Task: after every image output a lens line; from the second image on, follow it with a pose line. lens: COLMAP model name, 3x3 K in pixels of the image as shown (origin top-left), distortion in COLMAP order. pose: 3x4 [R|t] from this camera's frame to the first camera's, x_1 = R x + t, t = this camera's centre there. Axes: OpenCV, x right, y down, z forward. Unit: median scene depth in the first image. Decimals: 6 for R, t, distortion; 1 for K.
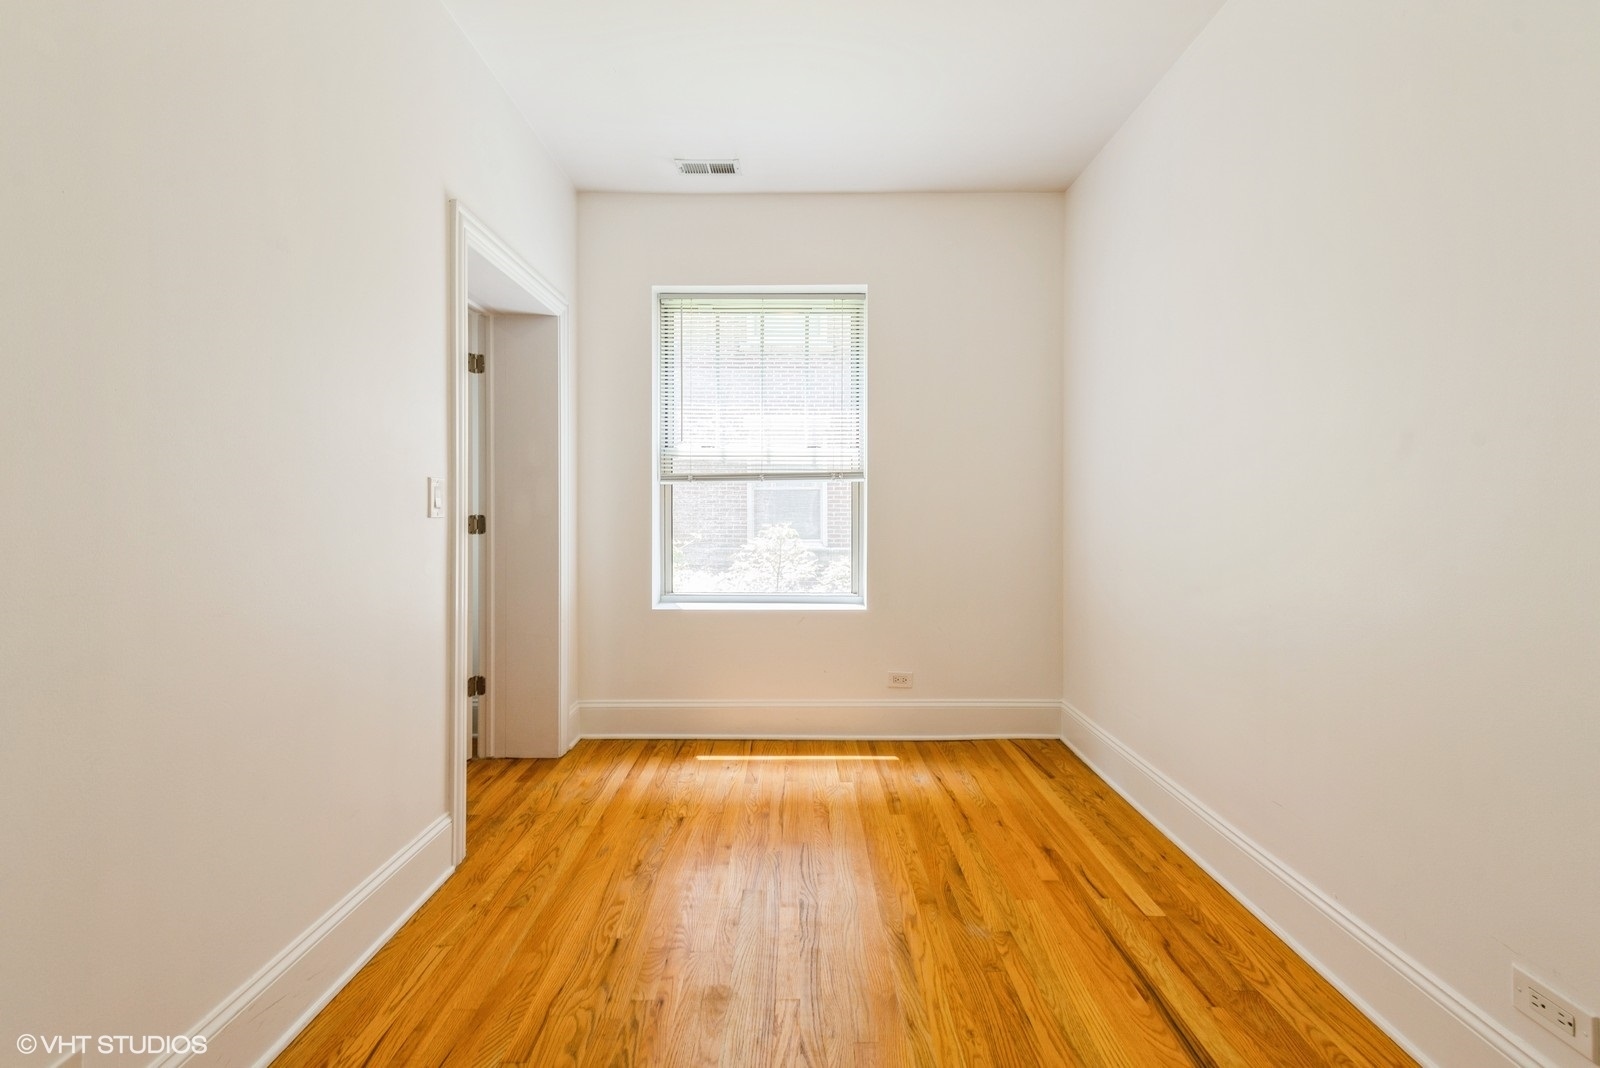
lens RADIAL K [[633.6, 0, 793.3], [0, 633.6, 529.1], [0, 0, 1]] dist [0.023910, -0.006702]
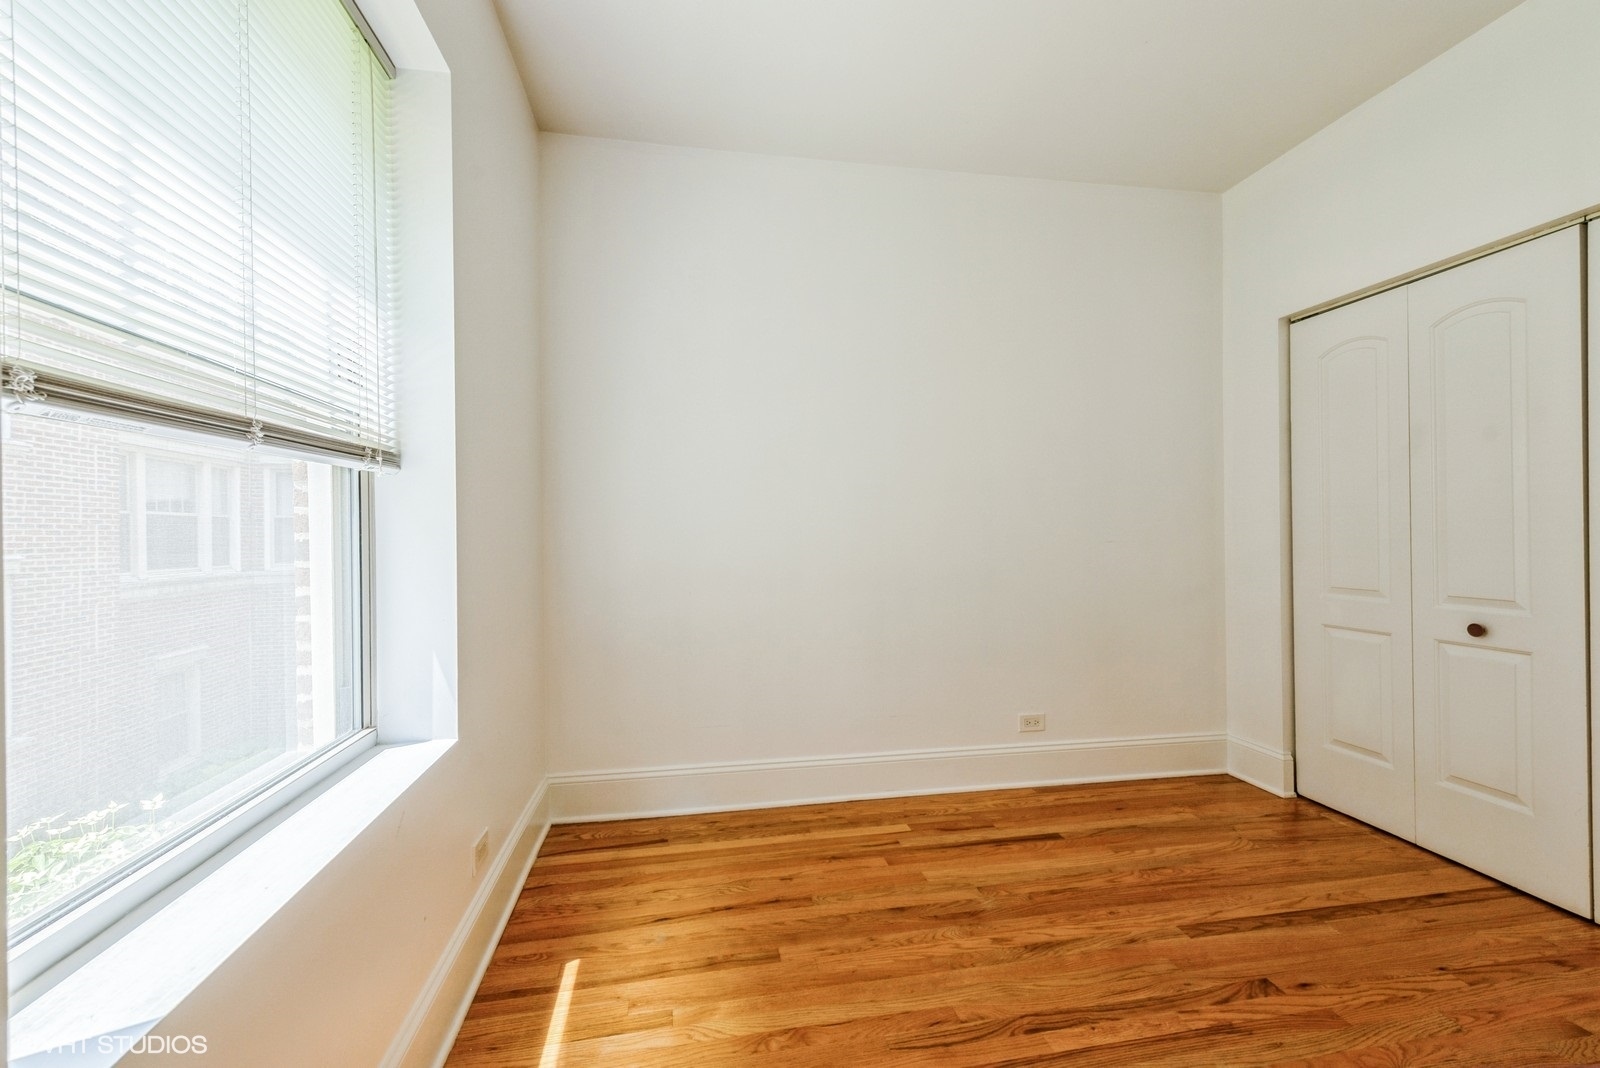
lens RADIAL K [[645.3, 0, 800.0], [0, 645.3, 534.0], [0, 0, 1]] dist [0.026110, -0.007599]
pose [[-0.189047, -0.003188, 0.981963, -0.590013], [0.033430, 0.999394, 0.009681, -0.037098], [-0.981399, 0.034657, -0.188826, 1.150304]]
